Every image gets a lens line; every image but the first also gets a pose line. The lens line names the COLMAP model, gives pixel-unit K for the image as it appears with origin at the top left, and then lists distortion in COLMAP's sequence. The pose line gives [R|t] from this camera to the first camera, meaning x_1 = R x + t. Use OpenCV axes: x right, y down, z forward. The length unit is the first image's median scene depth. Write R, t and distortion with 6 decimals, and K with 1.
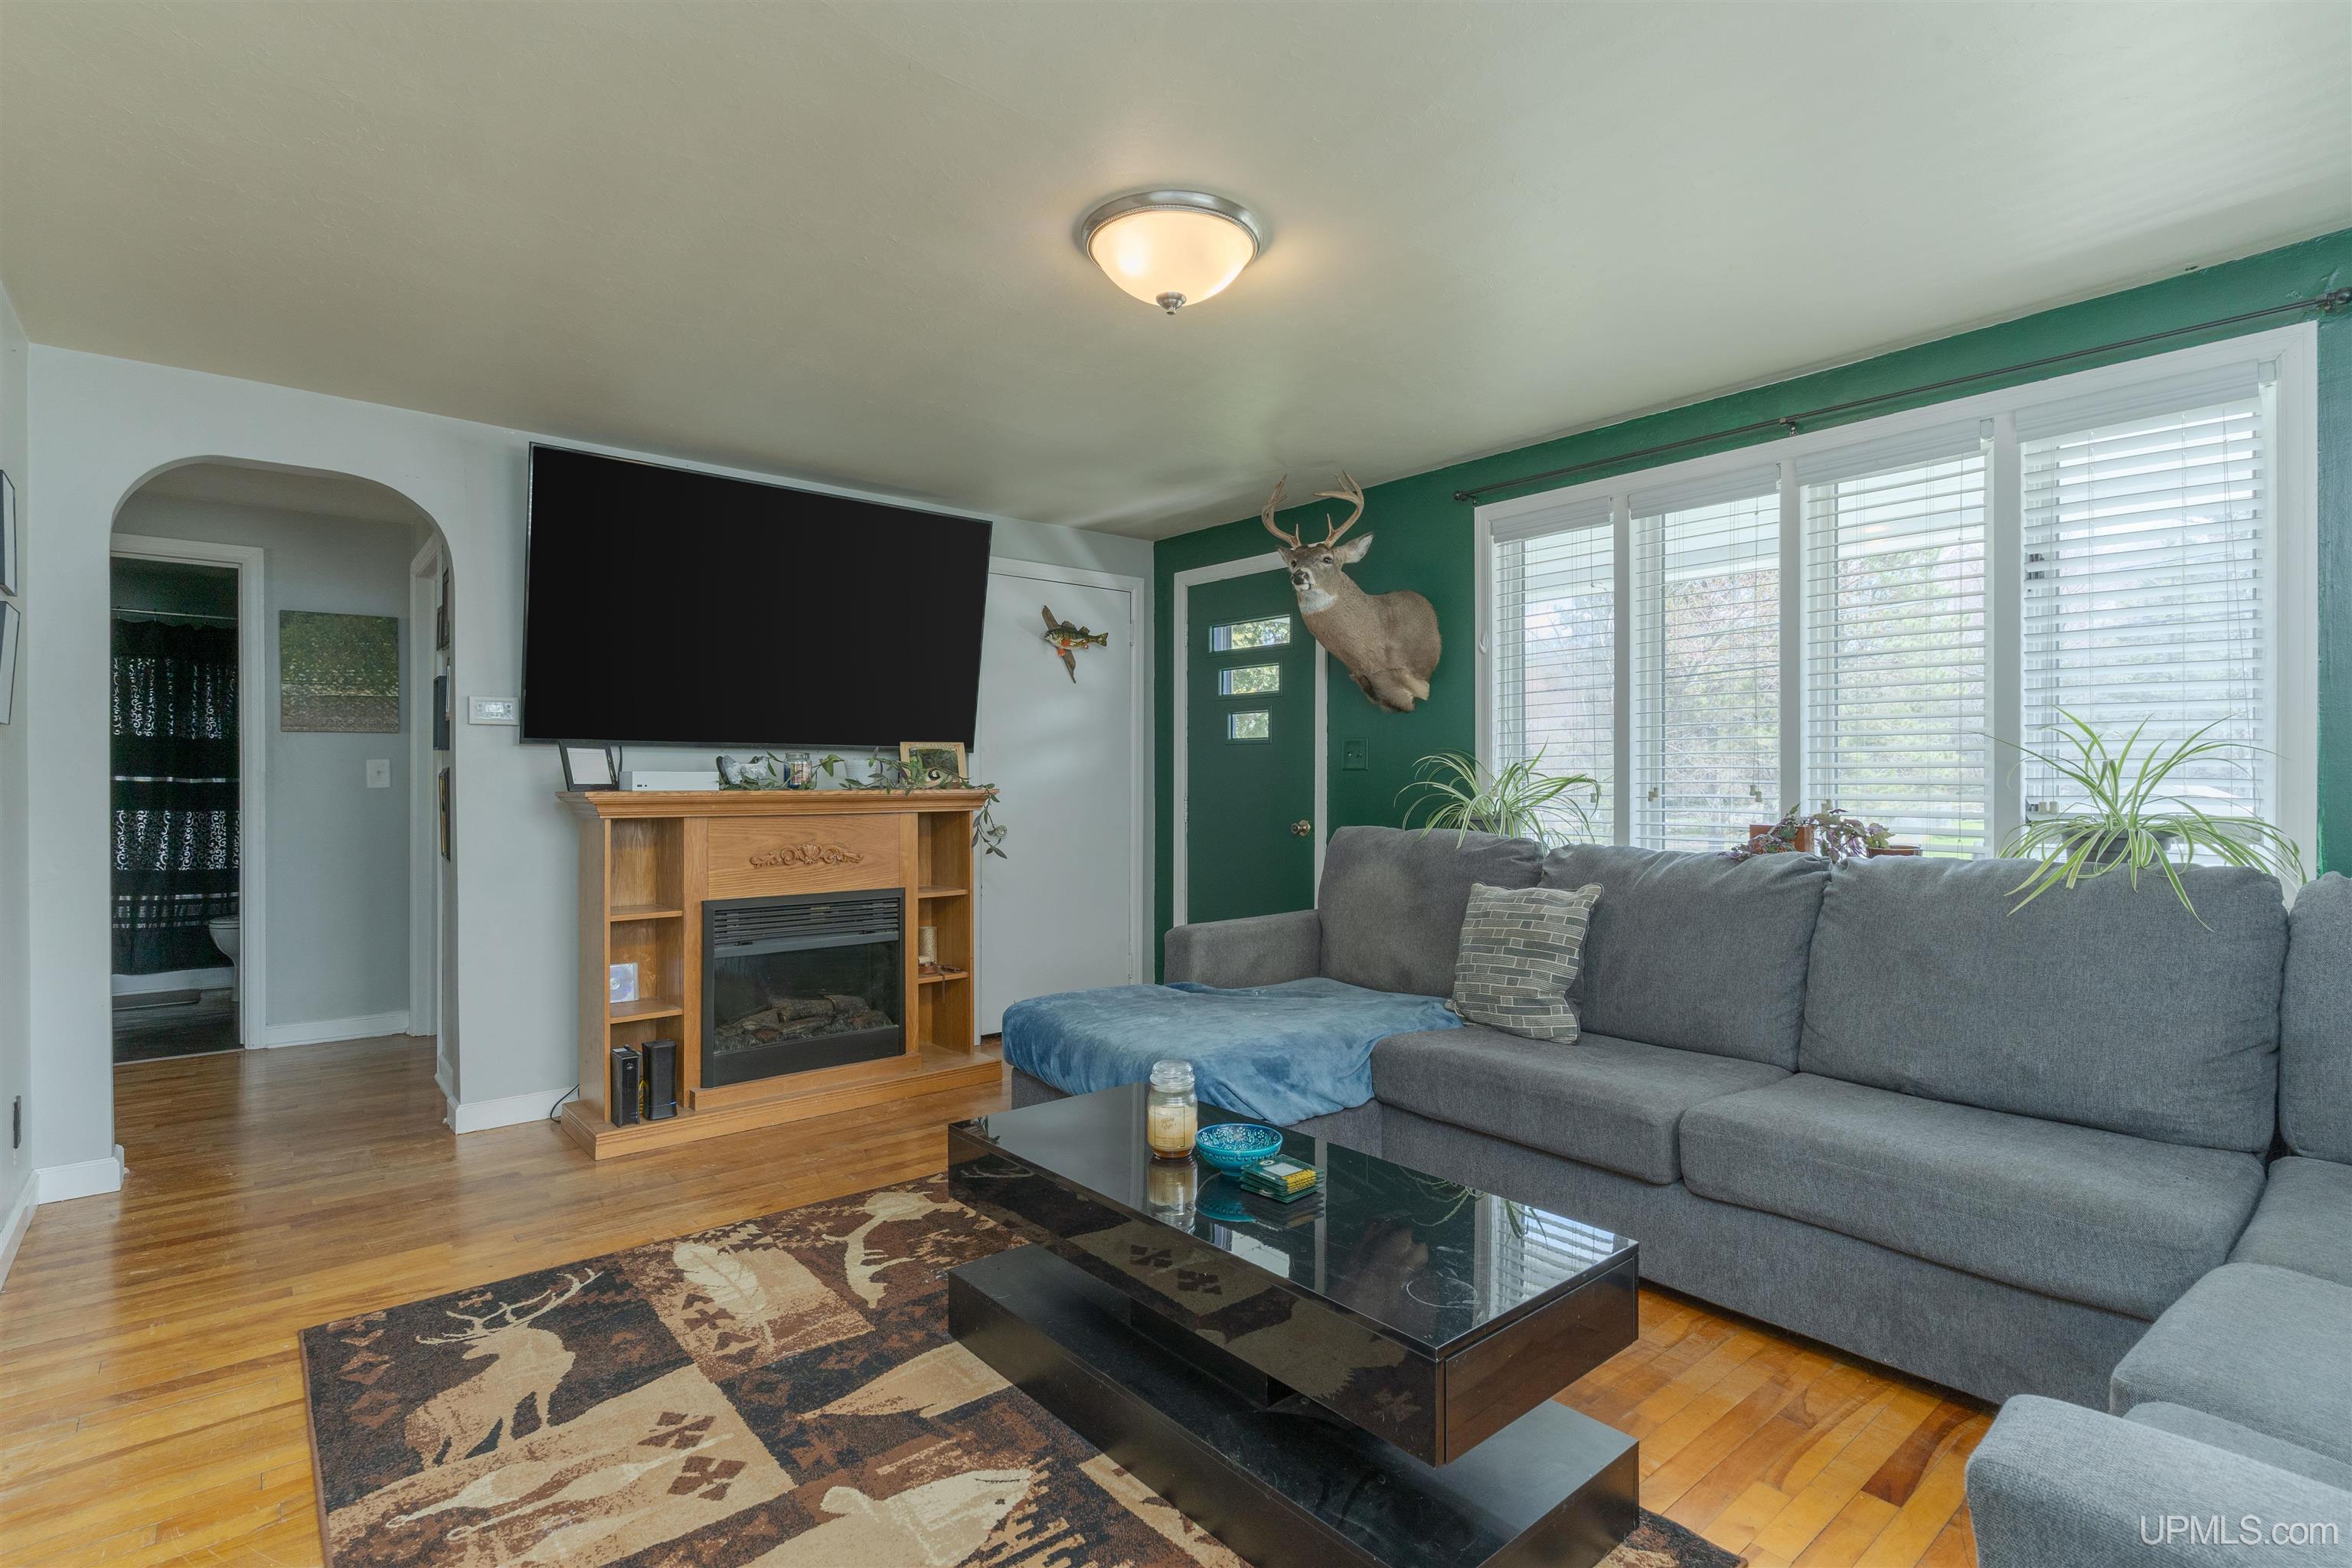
lens RADIAL K [[1124.6, 0, 1172.8], [0, 1124.6, 780.0], [0, 0, 1]] dist [0.003815, -0.001372]
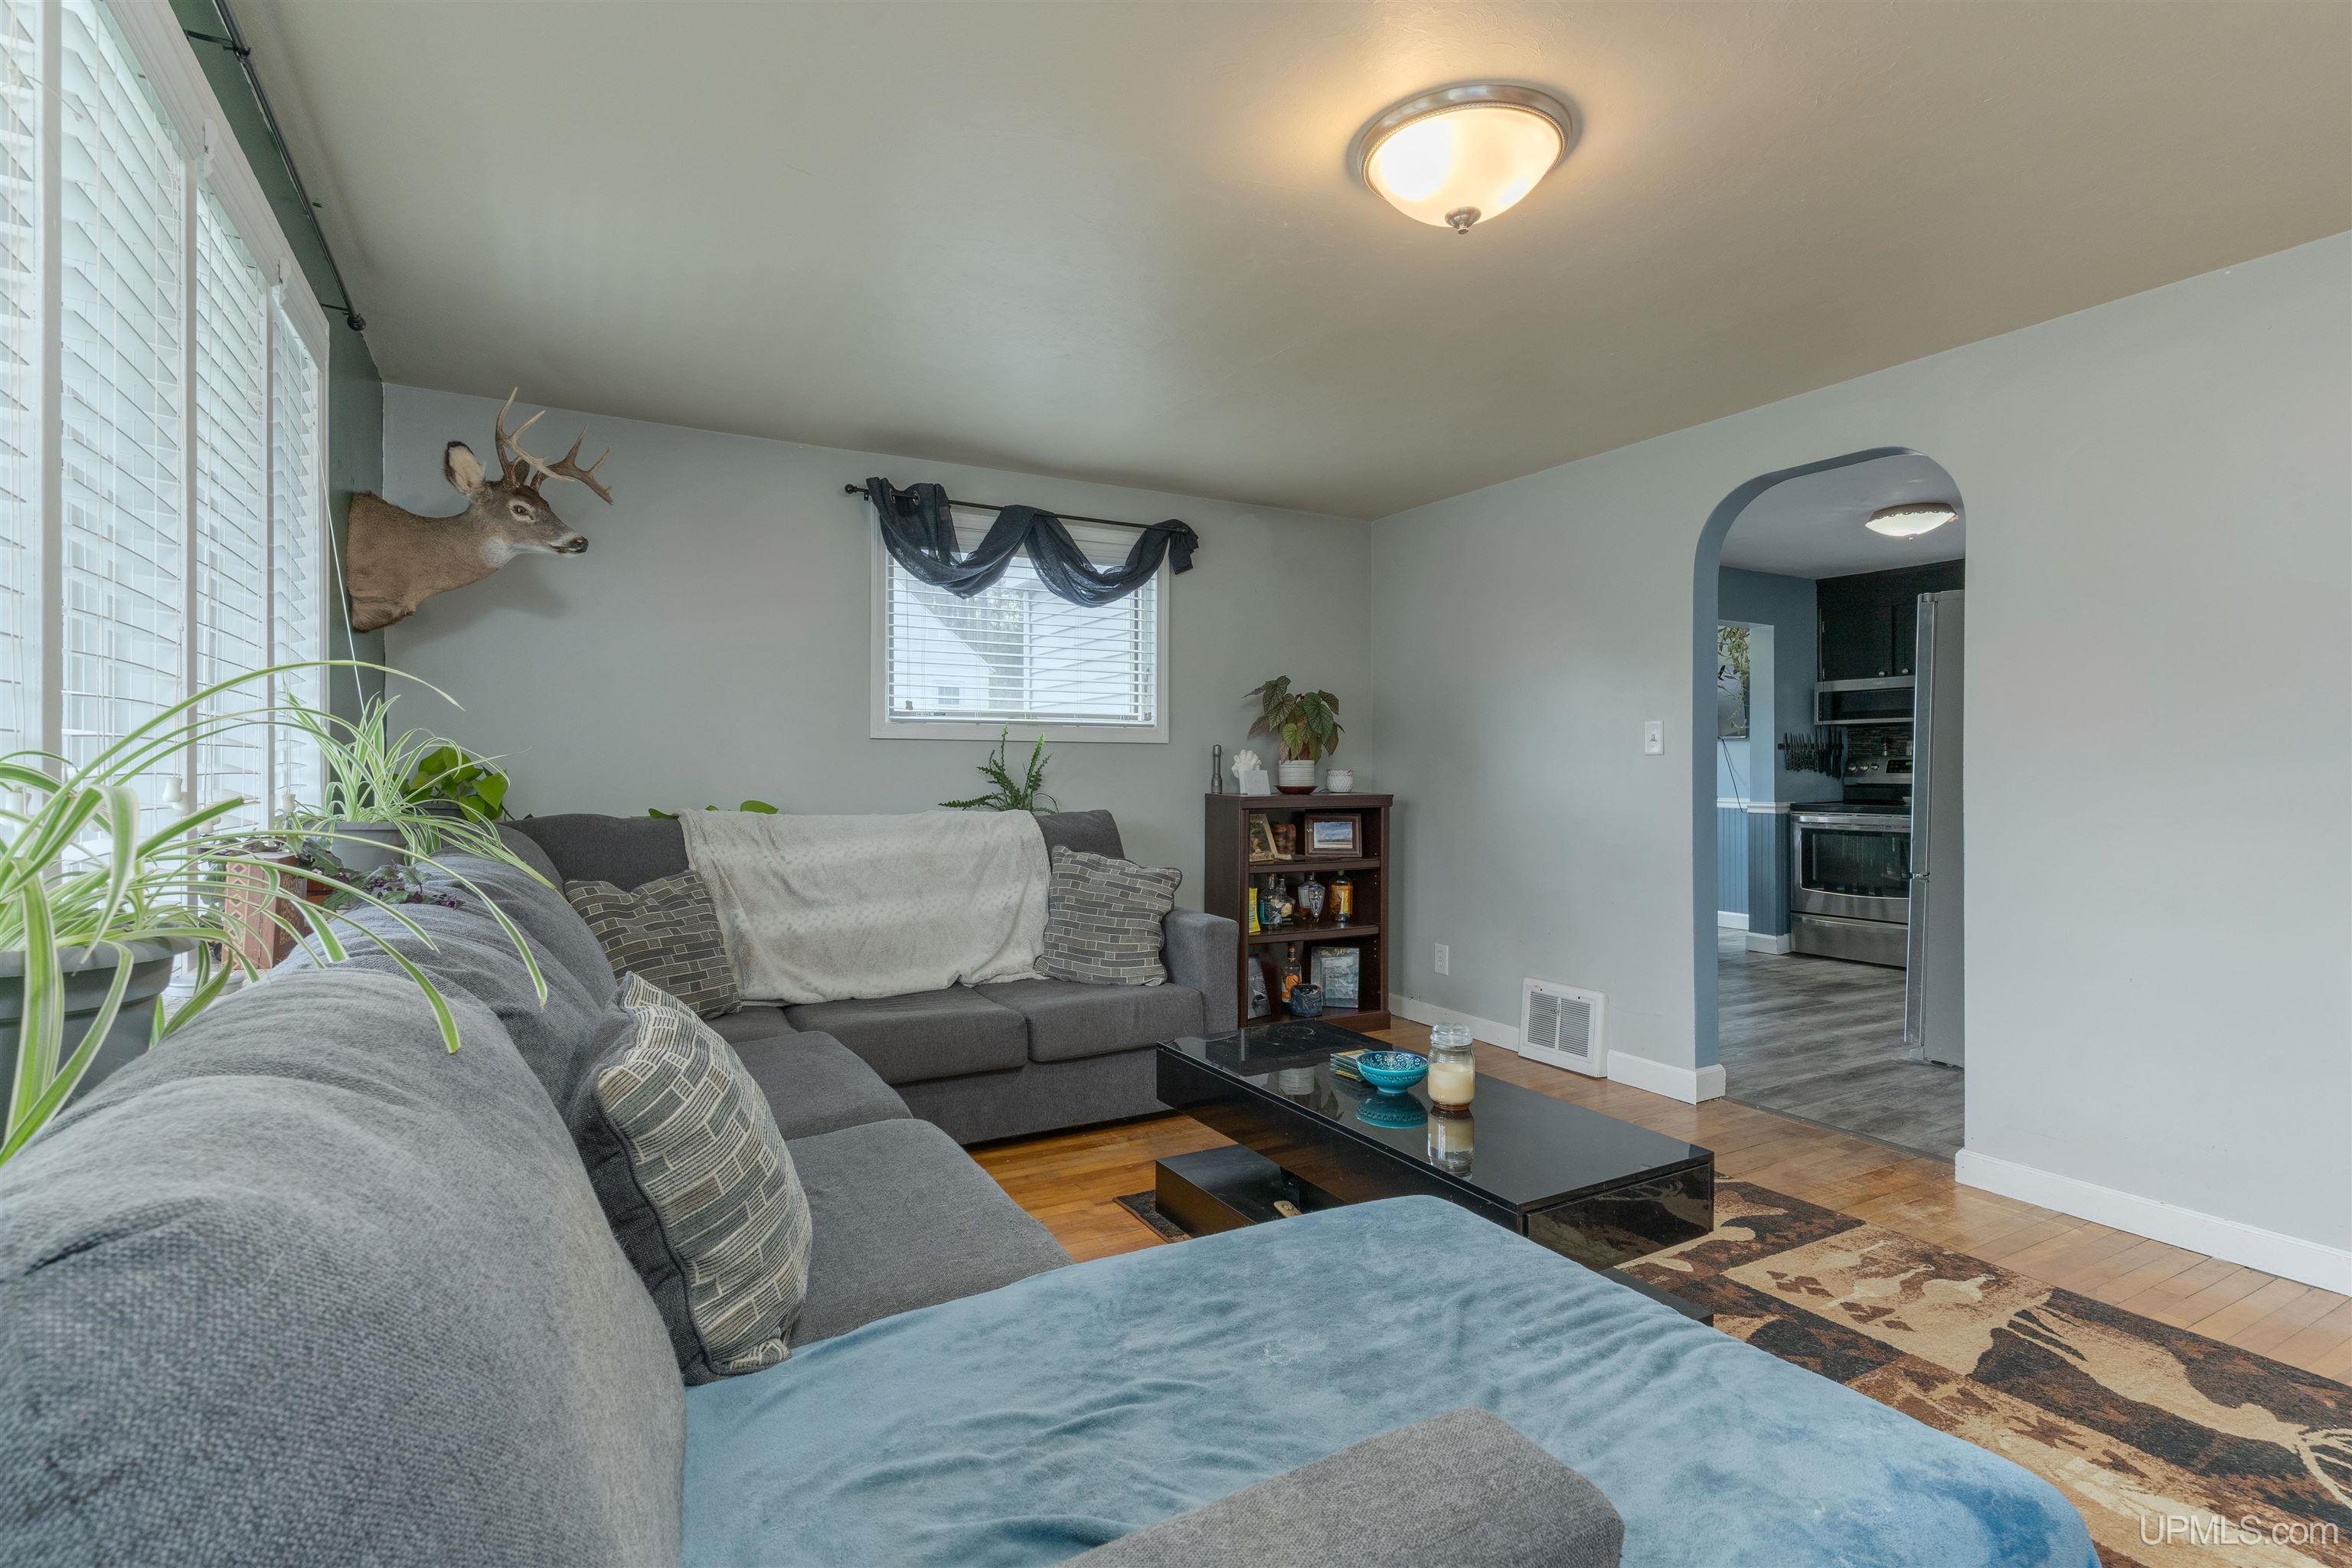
lens RADIAL K [[1124.6, 0, 1182.1], [0, 1124.6, 759.6], [0, 0, 1]] dist [0.003815, -0.001372]
pose [[-0.984089, -0.001369, 0.177673, 0.068725], [-0.001943, 0.999993, -0.003055, -0.003975], [-0.177668, -0.003351, -0.984085, 2.278310]]
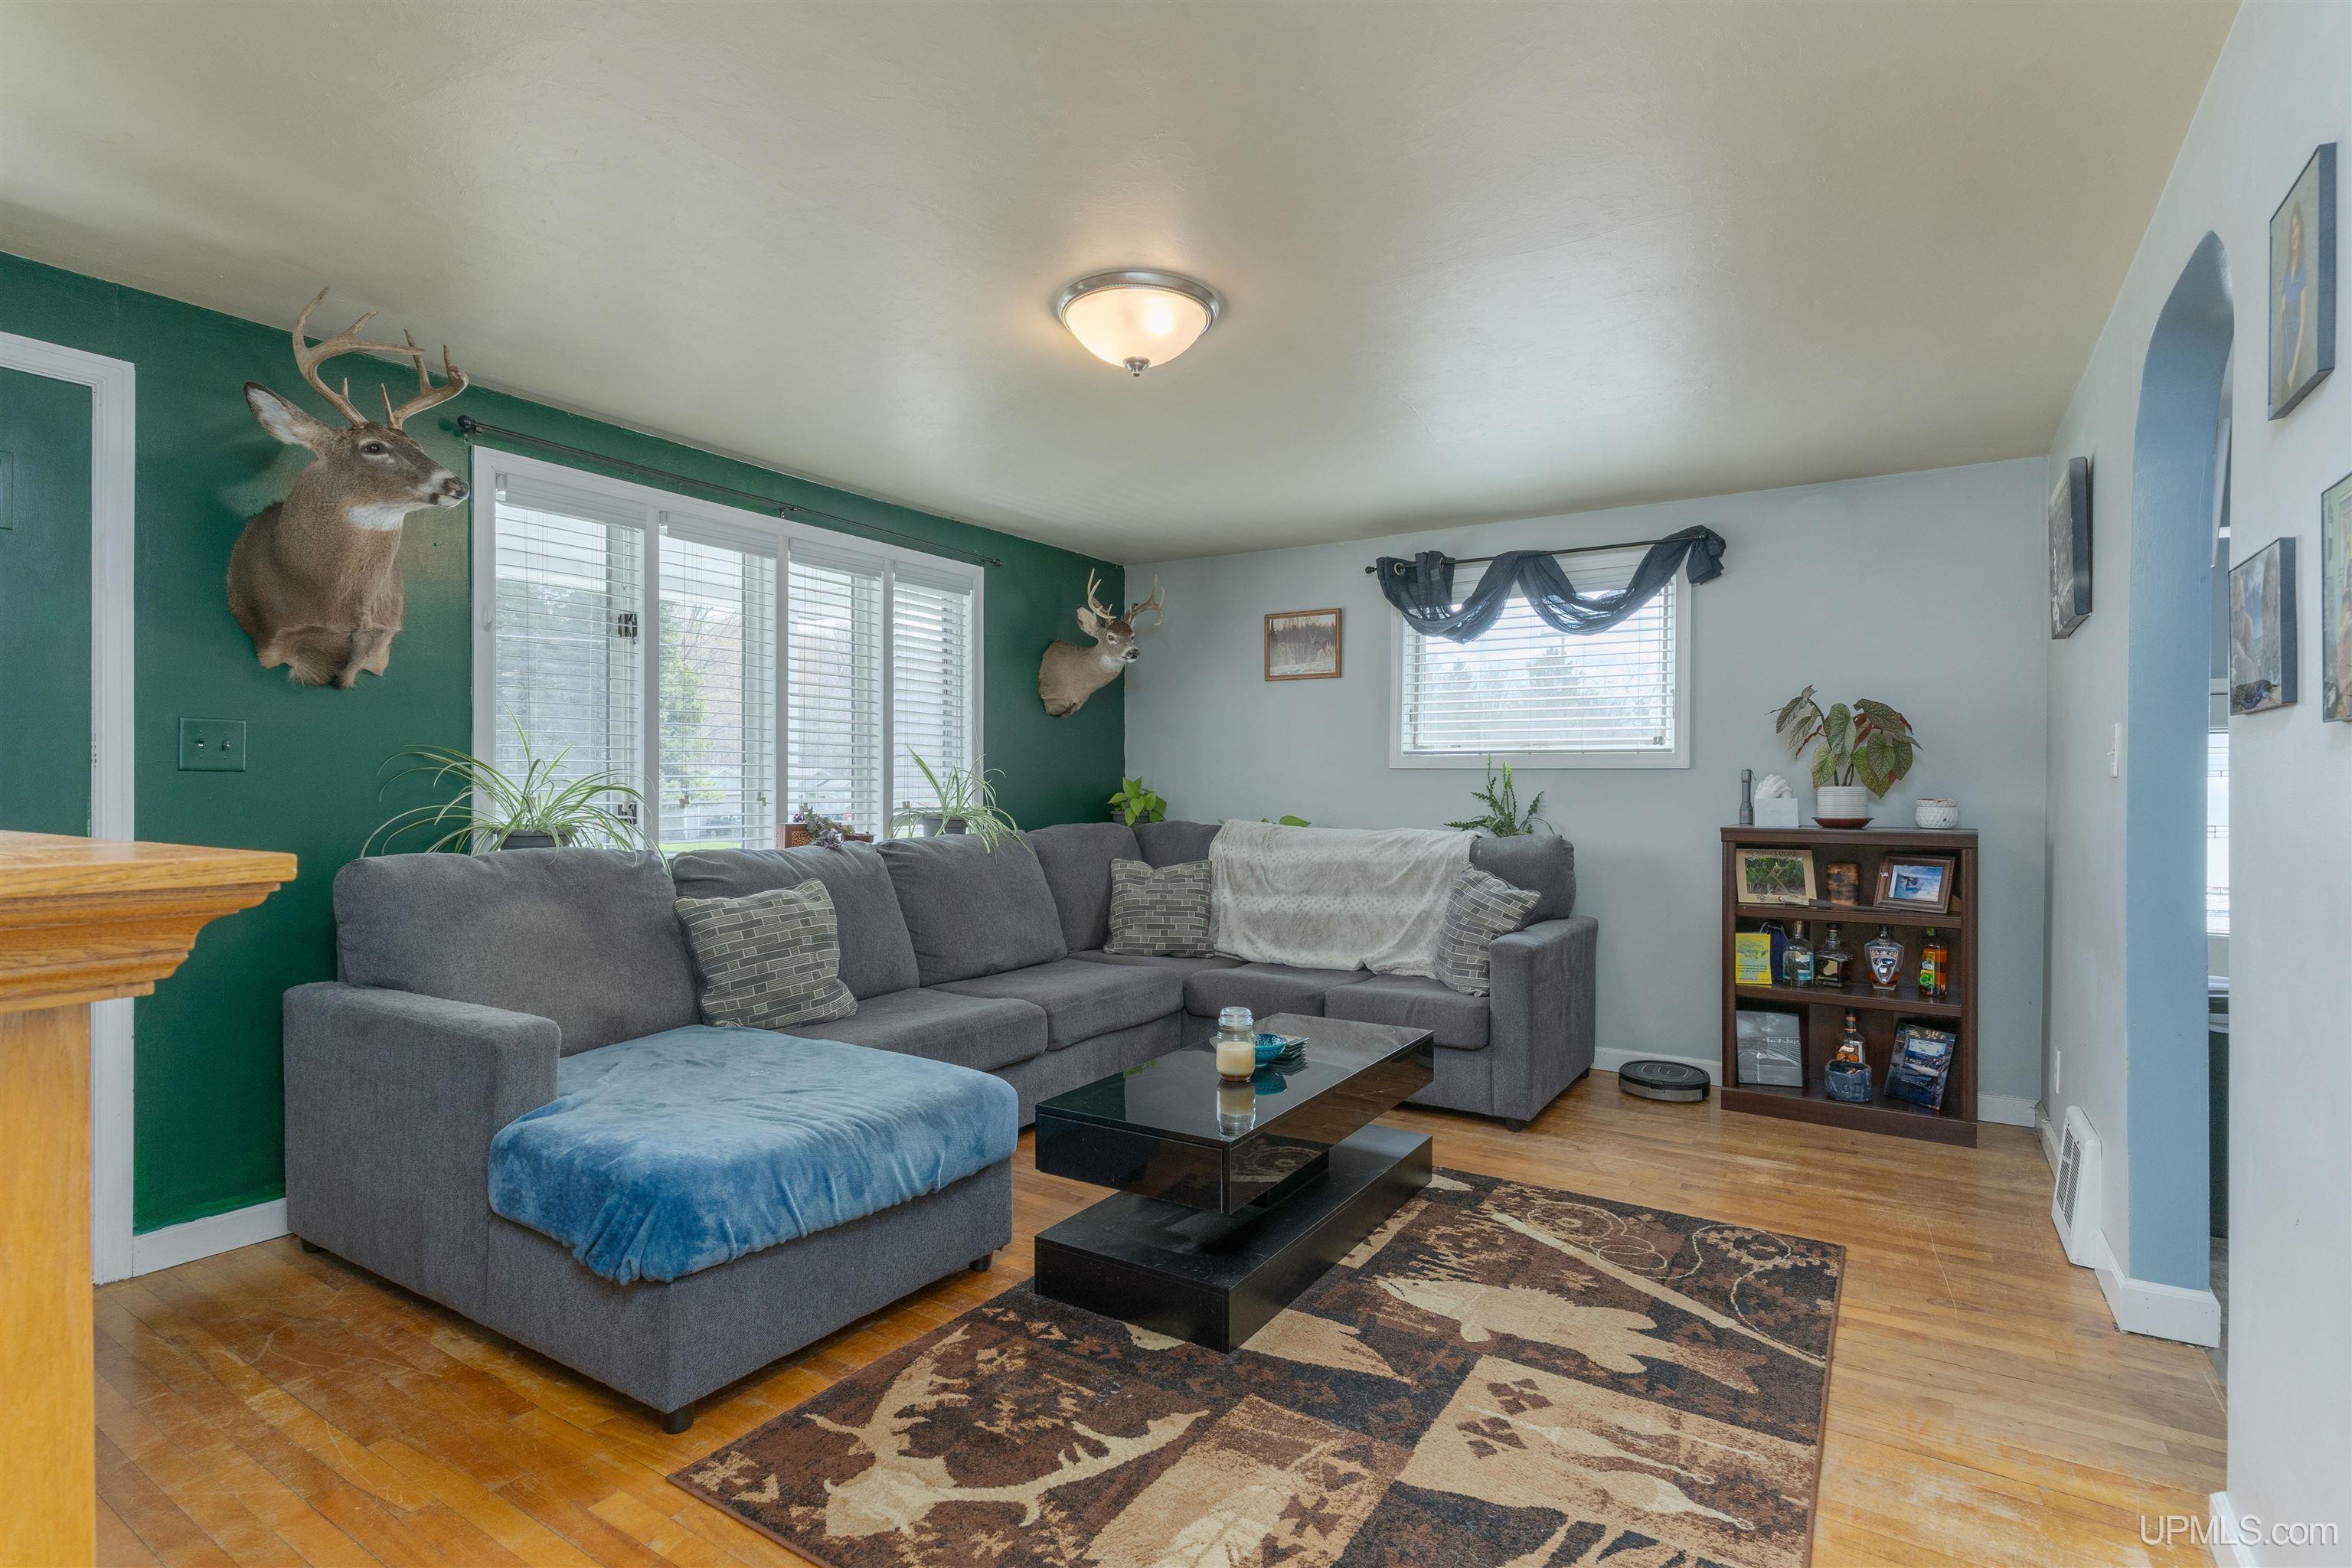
lens RADIAL K [[1124.6, 0, 1173.9], [0, 1124.6, 797.6], [0, 0, 1]] dist [0.003815, -0.001372]
pose [[-0.298667, -0.009213, 0.954313, -1.300662], [-0.003683, 0.999957, 0.008501, -0.003267], [-0.954350, -0.000976, -0.298688, 1.558341]]
